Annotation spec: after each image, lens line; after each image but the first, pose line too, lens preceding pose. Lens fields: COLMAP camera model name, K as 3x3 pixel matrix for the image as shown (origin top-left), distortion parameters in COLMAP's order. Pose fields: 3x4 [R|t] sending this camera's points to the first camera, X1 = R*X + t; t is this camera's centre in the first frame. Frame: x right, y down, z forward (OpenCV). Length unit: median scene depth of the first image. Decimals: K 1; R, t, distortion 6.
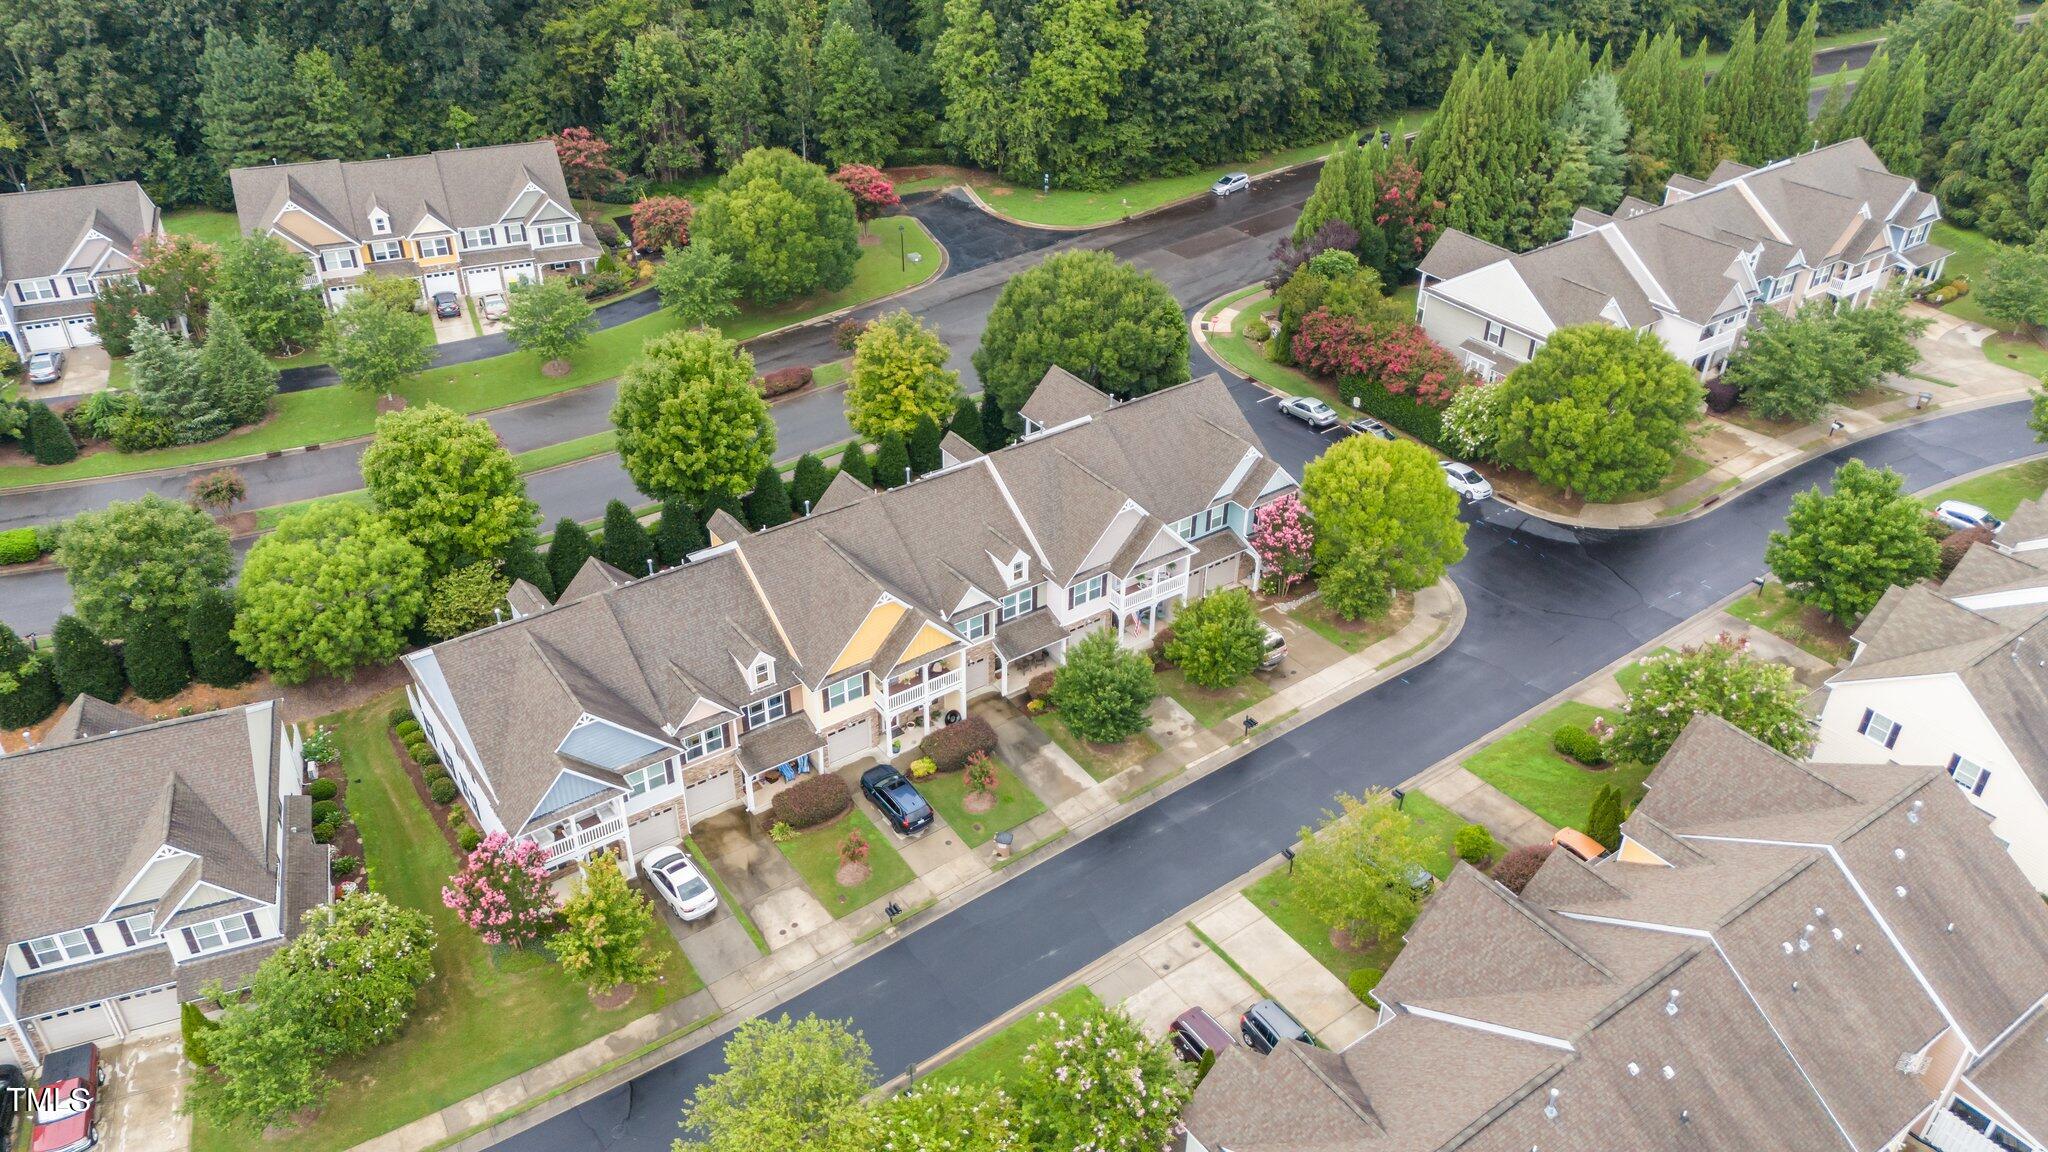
lens RADIAL K [[1508.9, 0, 1024.0], [0, 1508.9, 576.0], [0, 0, 1]] dist [0.075925, -0.075611]
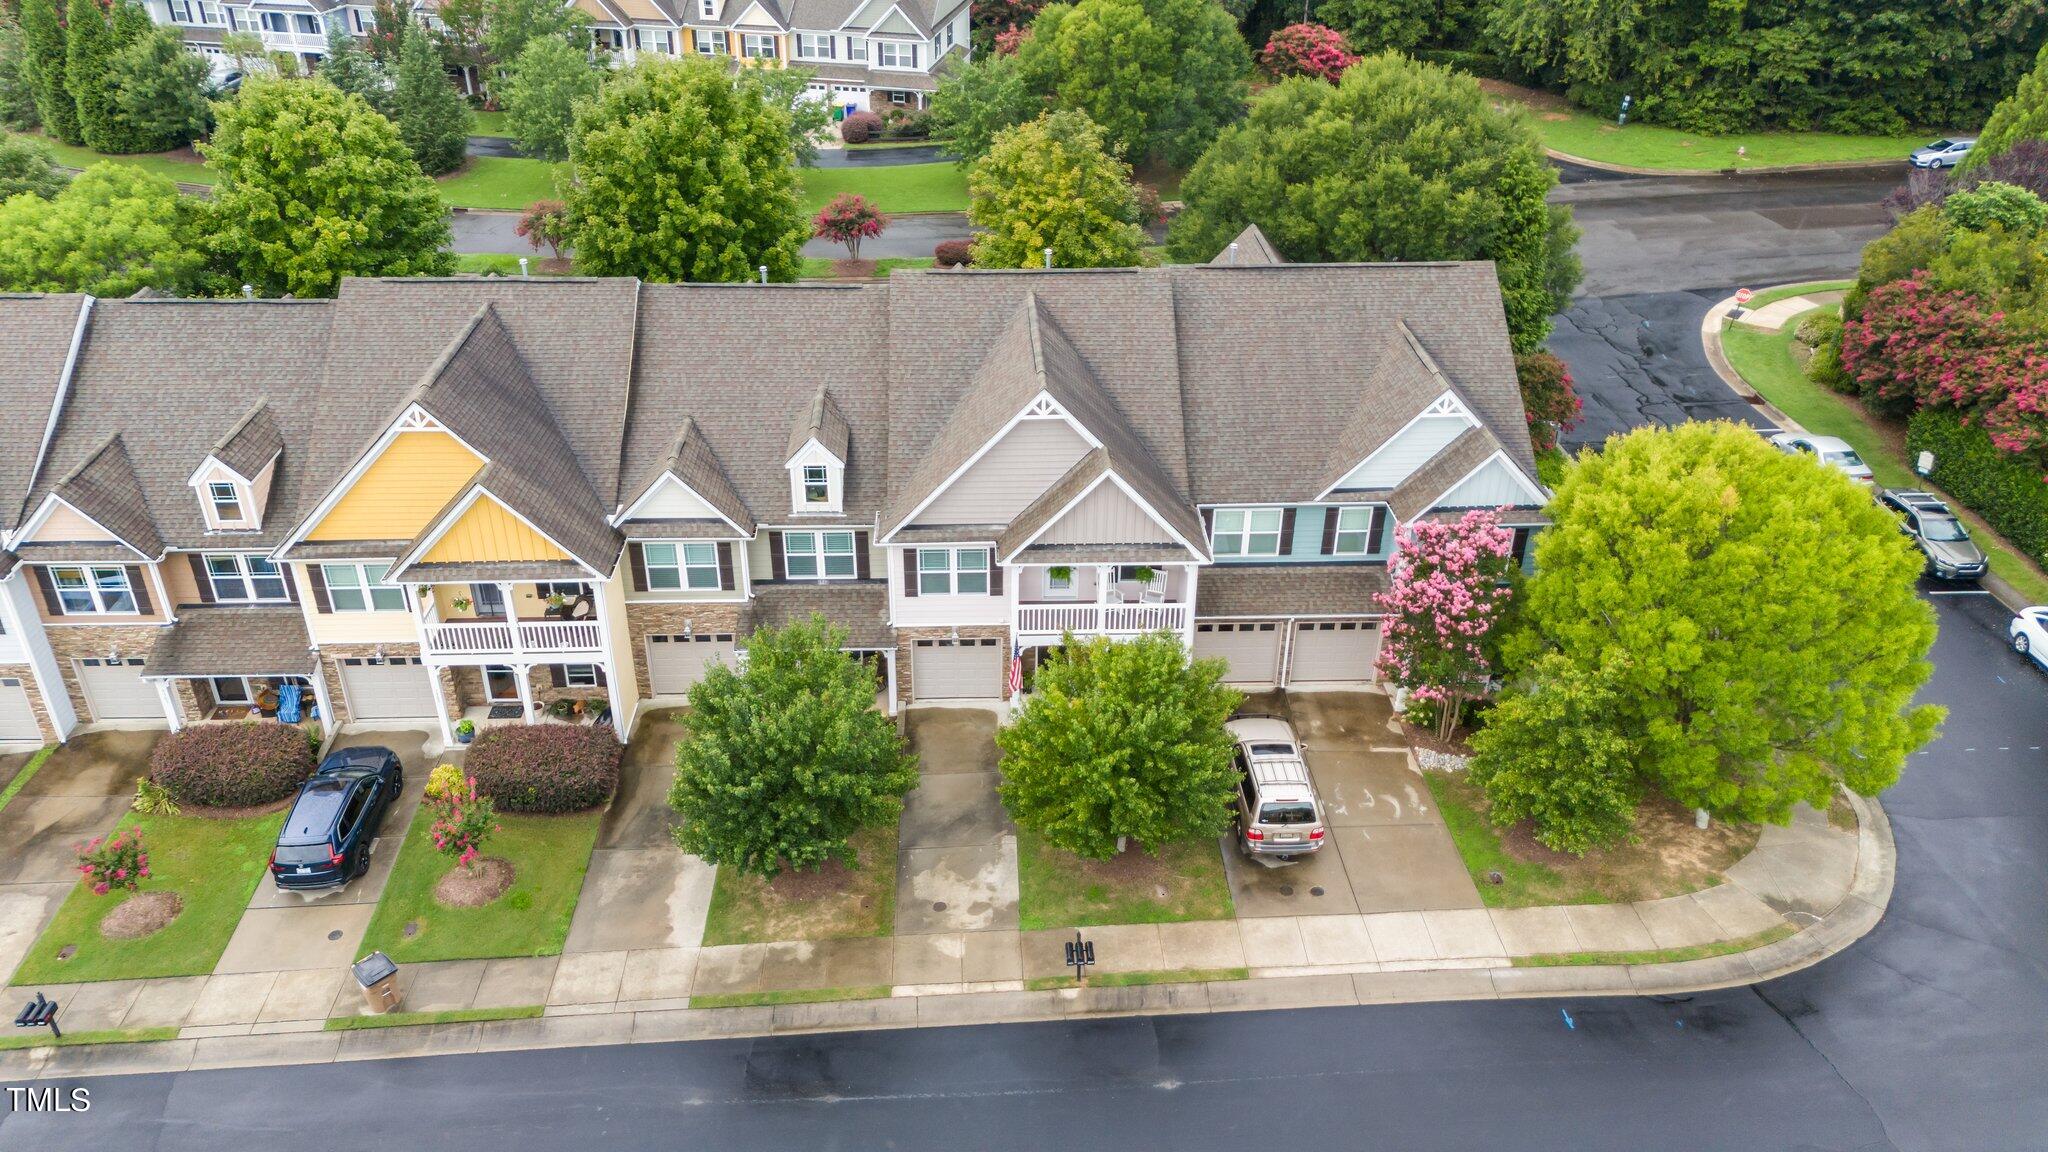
lens RADIAL K [[1508.9, 0, 1024.0], [0, 1508.9, 576.0], [0, 0, 1]] dist [0.075925, -0.075611]
pose [[0.839669, 0.271967, -0.470096, 0.197152], [-0.299389, 0.953977, 0.017151, -0.002263], [0.453125, 0.126340, 0.882449, 0.399565]]
